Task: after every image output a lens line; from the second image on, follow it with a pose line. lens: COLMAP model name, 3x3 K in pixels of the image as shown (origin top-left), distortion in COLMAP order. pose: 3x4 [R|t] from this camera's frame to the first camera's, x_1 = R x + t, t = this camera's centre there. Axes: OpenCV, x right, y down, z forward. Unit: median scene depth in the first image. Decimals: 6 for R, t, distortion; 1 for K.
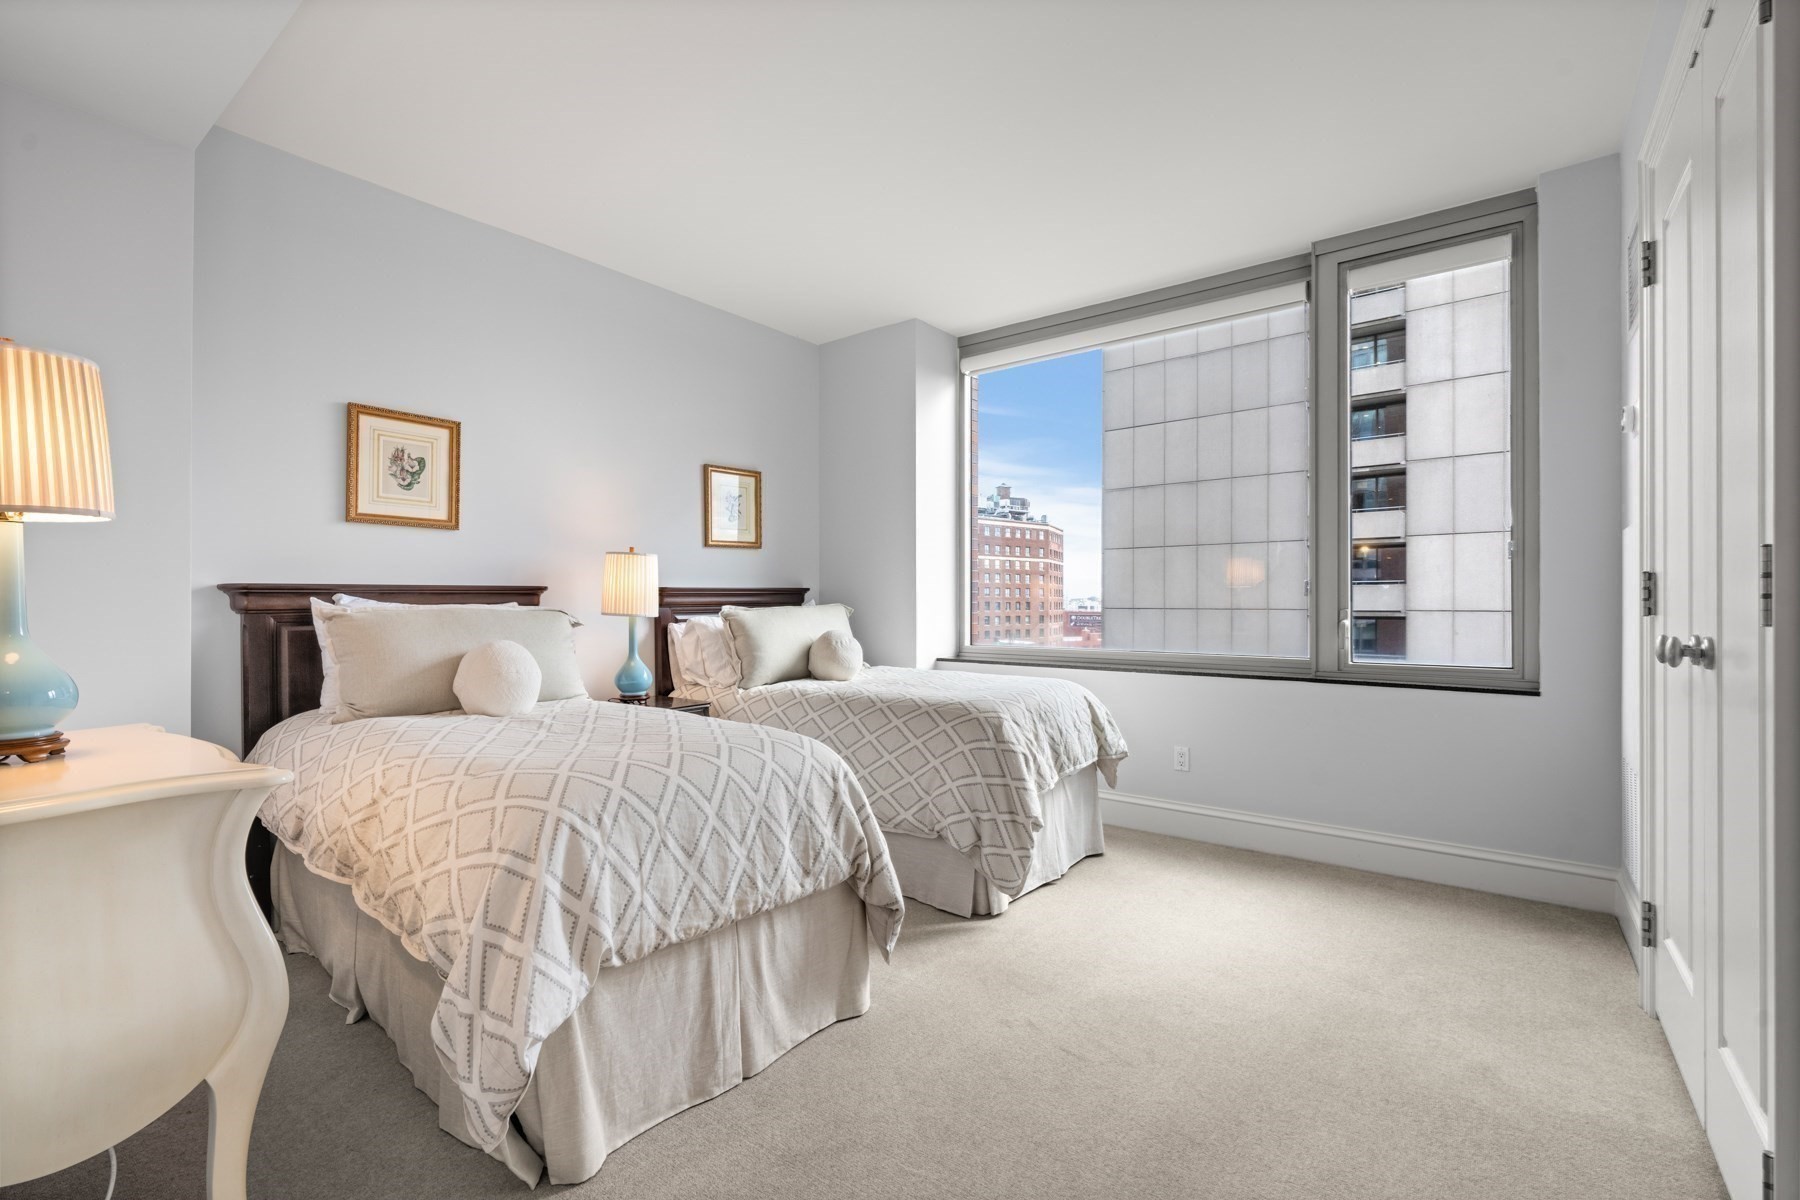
lens RADIAL K [[782.5, 0, 902.2], [0, 782.5, 598.3], [0, 0, 1]] dist [0.009861, 0.000137]
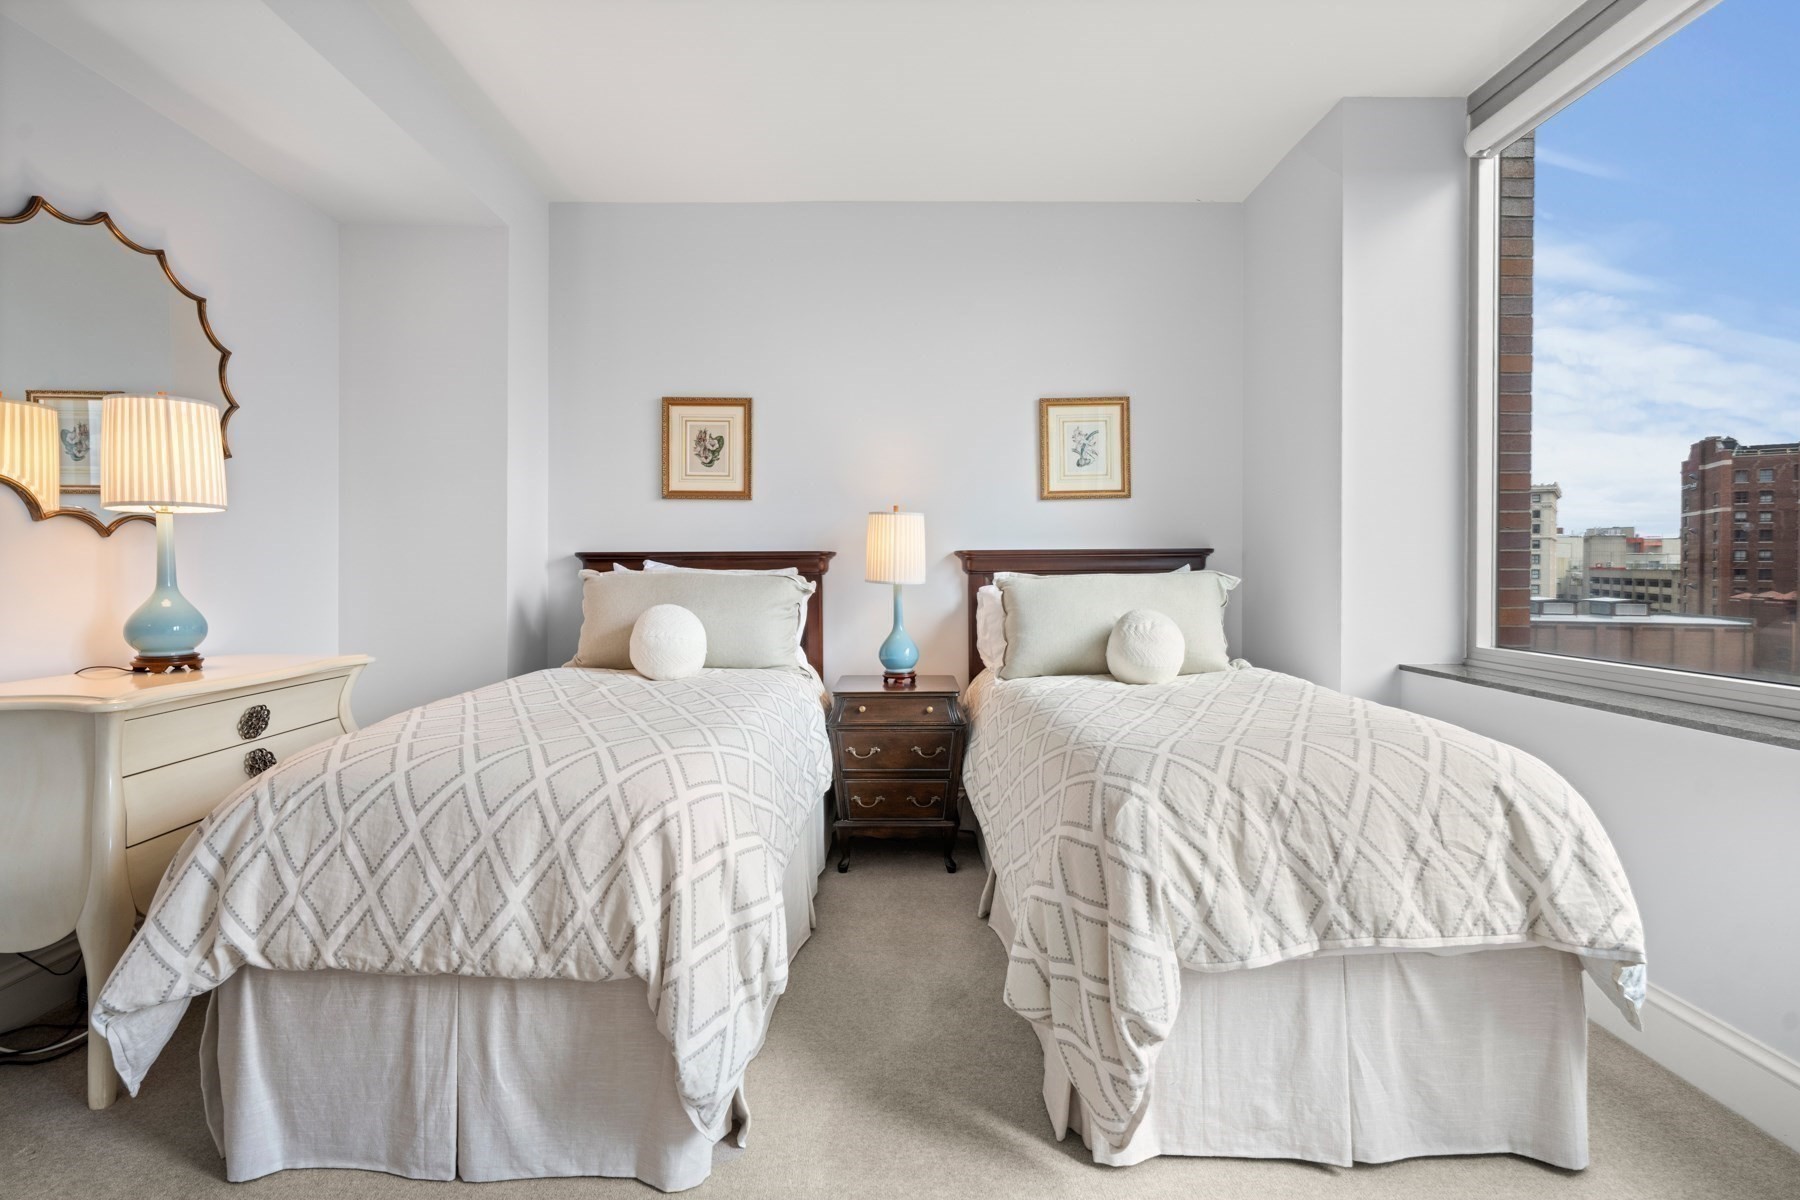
lens RADIAL K [[779.5, 0, 898.1], [0, 779.5, 568.3], [0, 0, 1]] dist [-0.000559, 0.000194]
pose [[0.618412, 0.002290, -0.785851, 0.628757], [0.001235, 0.999992, 0.003886, 0.004062], [0.785853, -0.003373, 0.618404, 0.808530]]
